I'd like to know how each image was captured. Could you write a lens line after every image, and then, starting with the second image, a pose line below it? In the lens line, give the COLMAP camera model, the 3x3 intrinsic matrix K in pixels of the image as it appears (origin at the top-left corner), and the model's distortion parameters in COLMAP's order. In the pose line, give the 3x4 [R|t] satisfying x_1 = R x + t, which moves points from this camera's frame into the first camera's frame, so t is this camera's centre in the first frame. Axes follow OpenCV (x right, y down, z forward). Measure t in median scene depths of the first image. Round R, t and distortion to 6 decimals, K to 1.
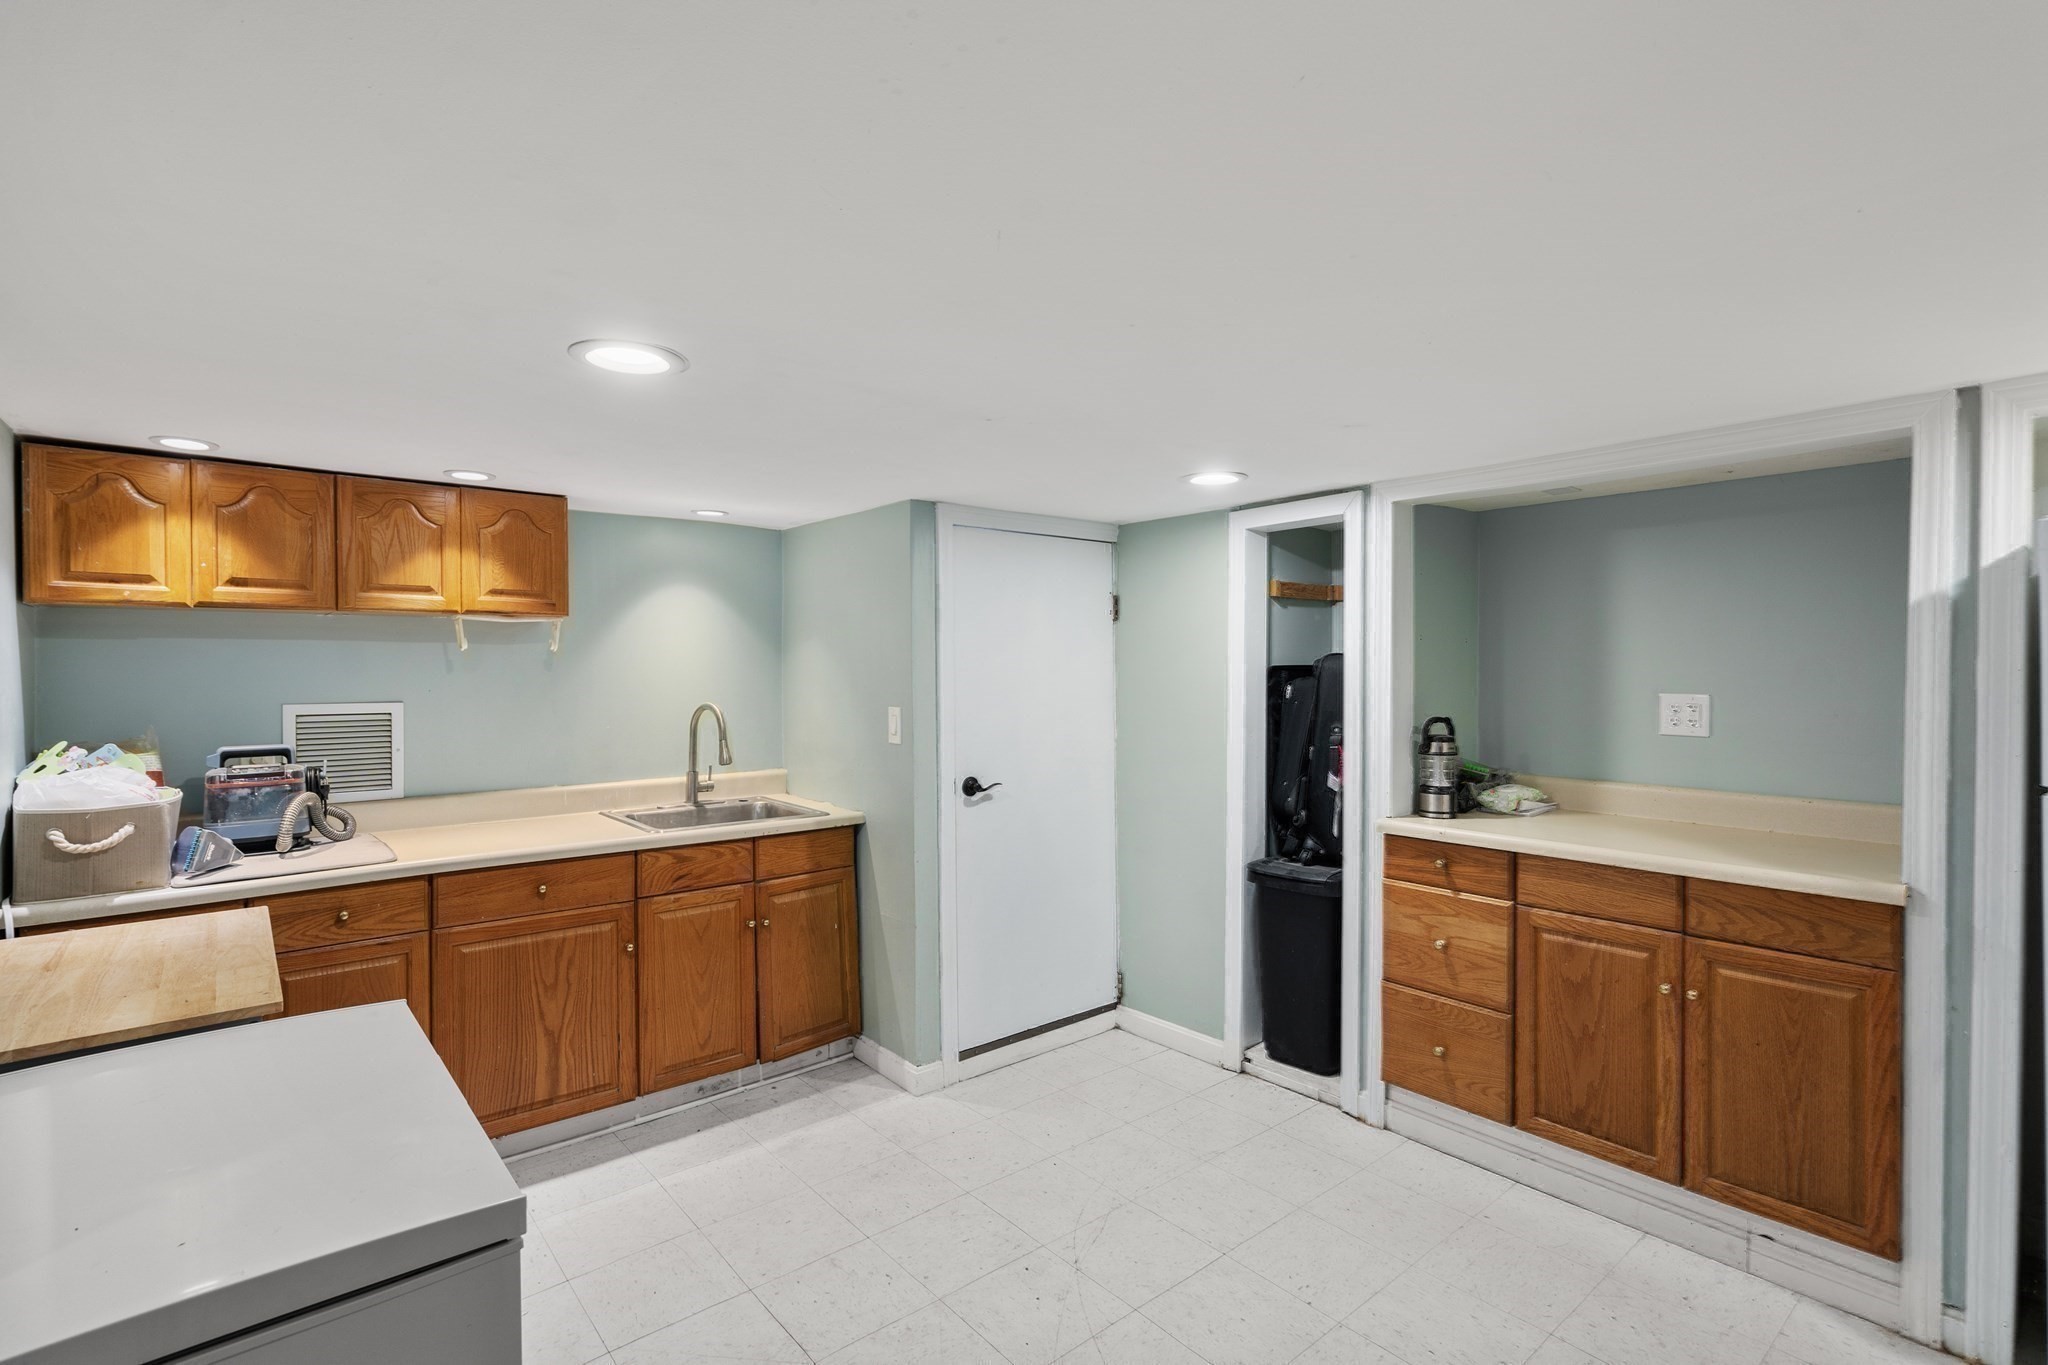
lens RADIAL K [[957.6, 0, 1024.0], [0, 957.6, 682.5], [0, 0, 1]] dist [-0.001773, -0.000166]
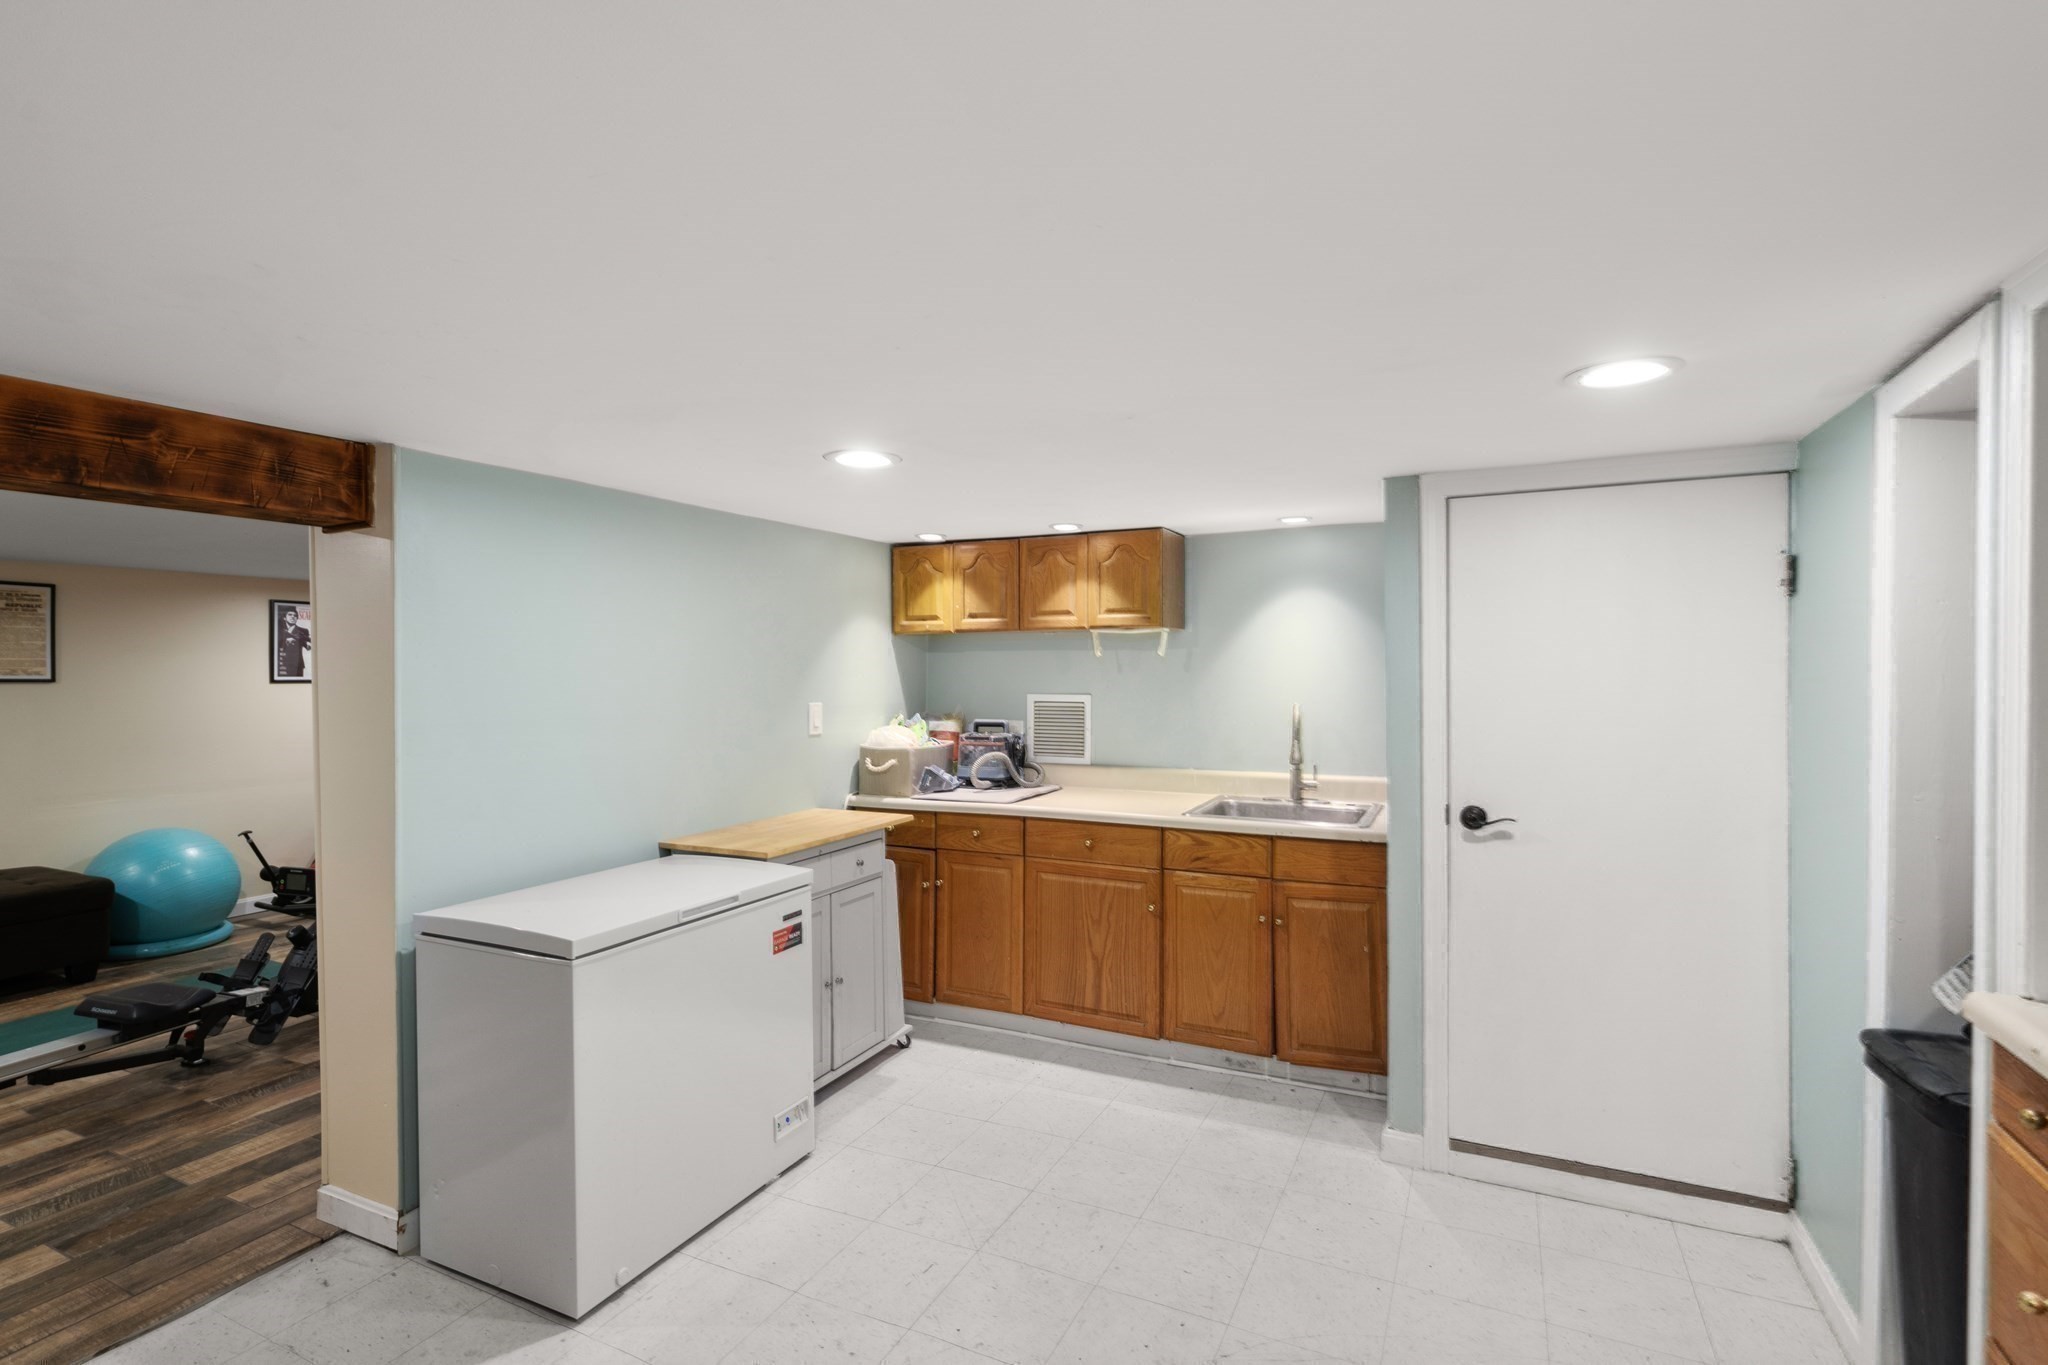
lens RADIAL K [[959.8, 0, 1017.5], [0, 959.8, 687.5], [0, 0, 1]] dist [-0.000477, 0.000326]
pose [[0.415201, 0.018205, -0.909548, 0.593235], [-0.012121, 0.999822, 0.014479, -0.009060], [0.909649, 0.005013, 0.415348, 0.363371]]
